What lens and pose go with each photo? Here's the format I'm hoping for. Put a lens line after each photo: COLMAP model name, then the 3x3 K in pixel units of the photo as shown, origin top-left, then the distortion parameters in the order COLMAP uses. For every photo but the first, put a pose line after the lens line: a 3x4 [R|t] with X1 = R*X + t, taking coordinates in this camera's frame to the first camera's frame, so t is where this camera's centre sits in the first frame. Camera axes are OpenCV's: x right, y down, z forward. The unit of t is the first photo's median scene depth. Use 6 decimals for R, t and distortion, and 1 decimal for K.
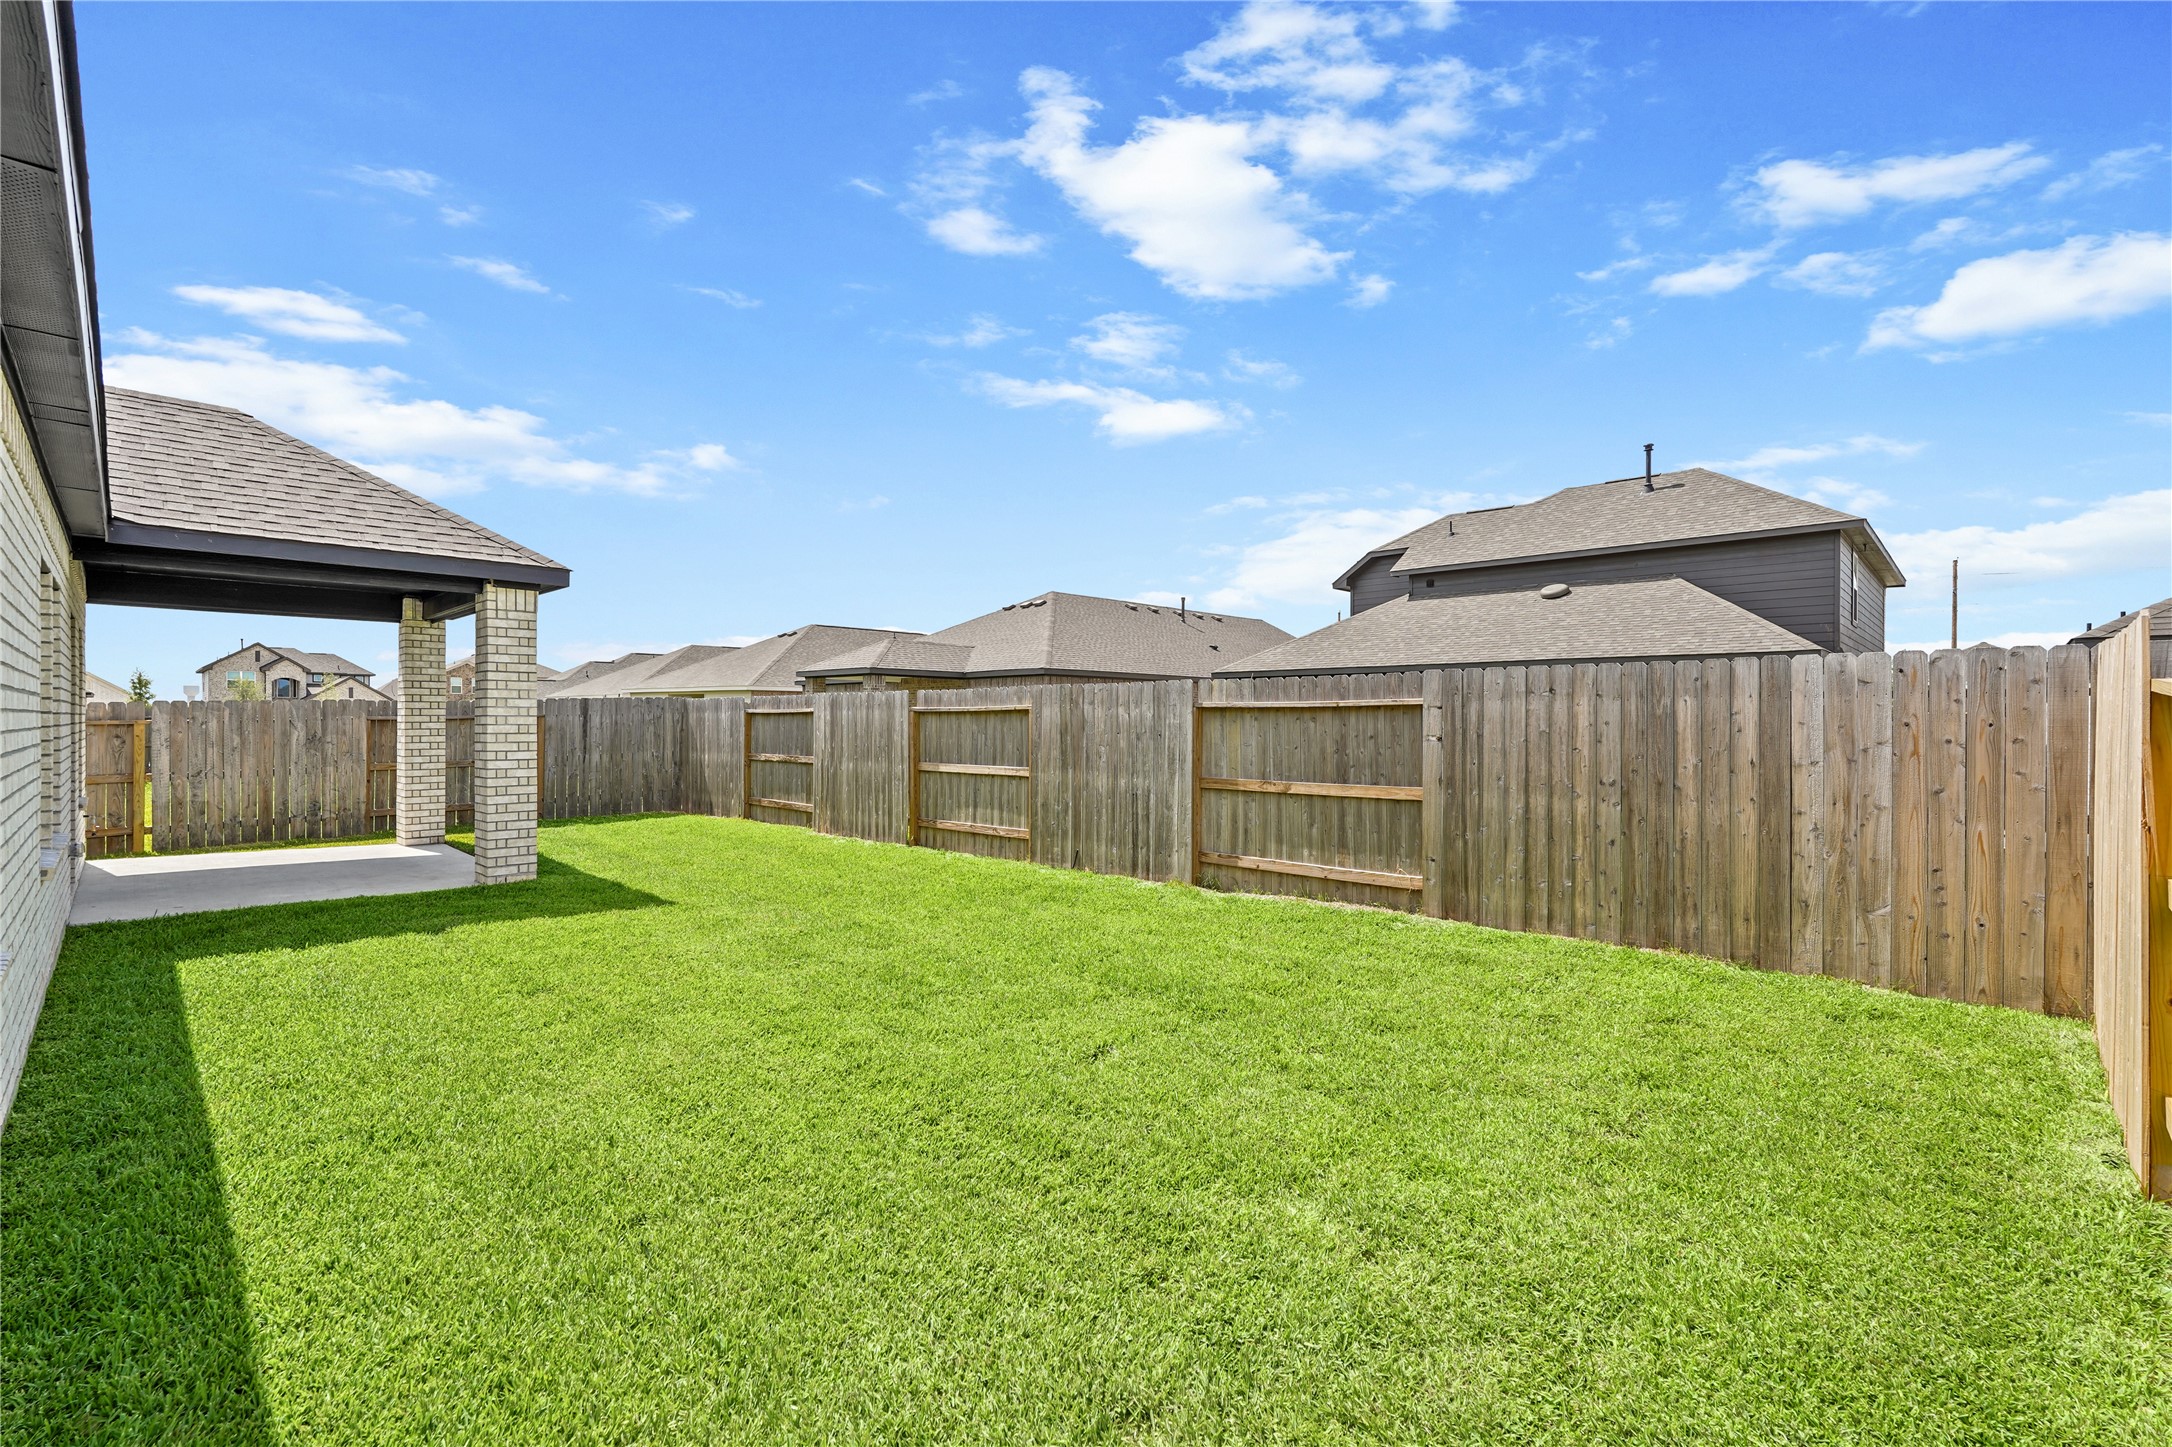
lens RADIAL K [[947.8, 0, 1087.5], [0, 947.8, 729.2], [0, 0, 1]] dist [-0.014548, 0.000651]
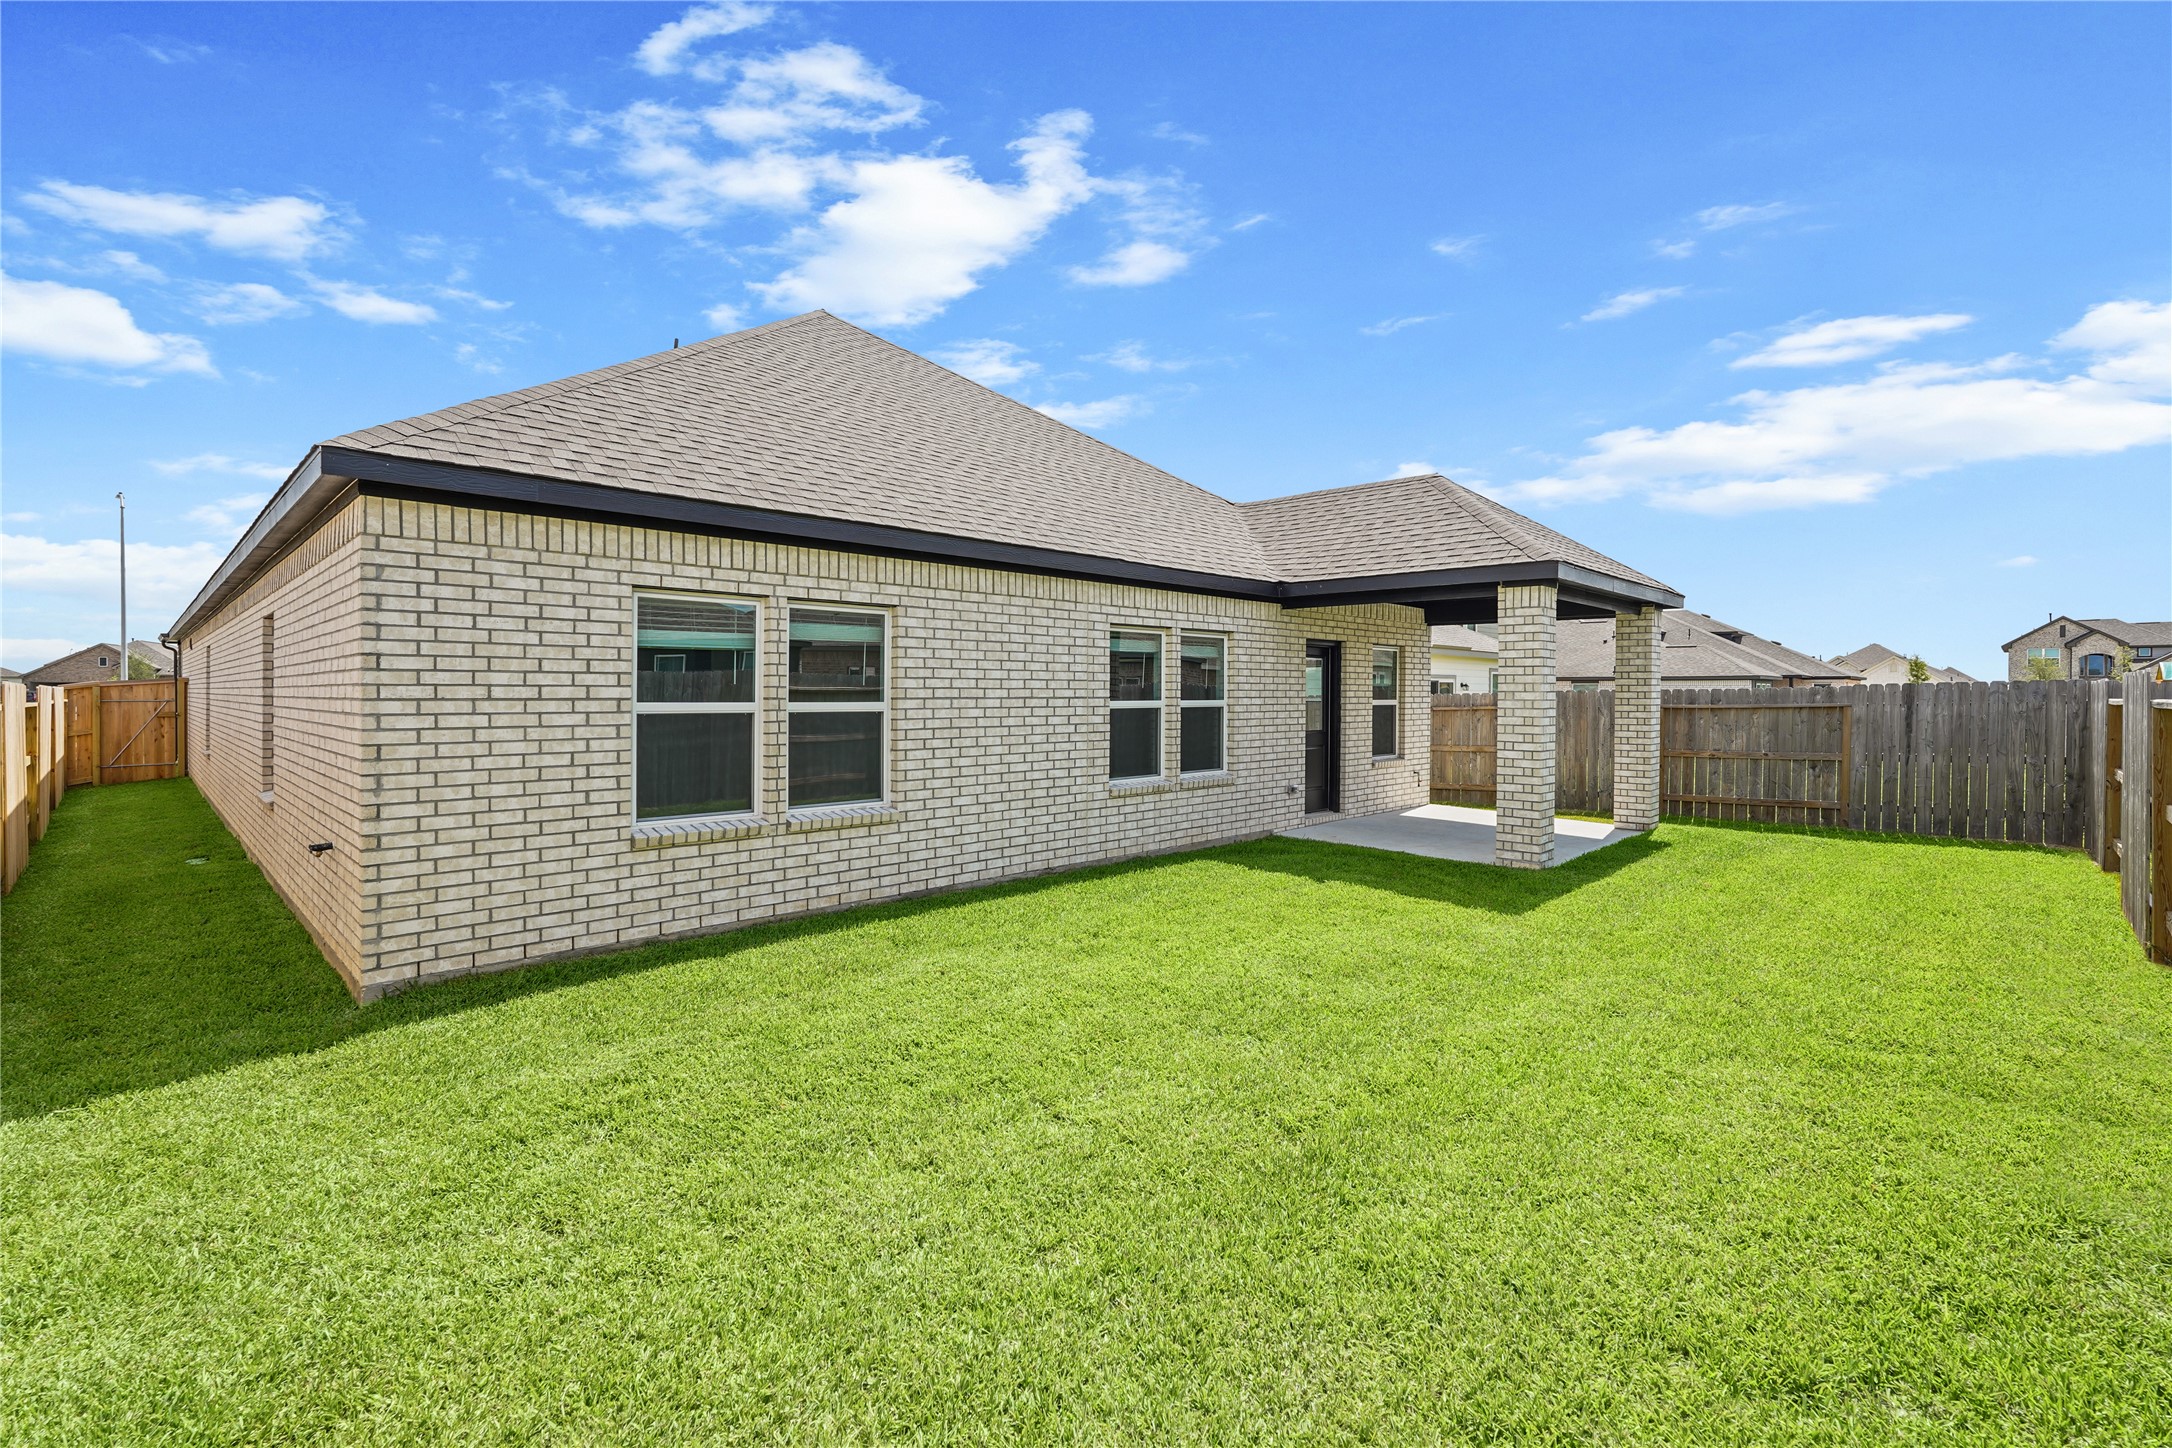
lens RADIAL K [[959.3, 0, 1084.0], [0, 959.3, 711.1], [0, 0, 1]] dist [-0.018285, 0.009457]
pose [[-0.007490, 0.016916, -0.999829, 0.272732], [-0.014120, 0.999755, 0.017021, -0.013497], [0.999872, 0.014245, -0.007250, 0.316874]]
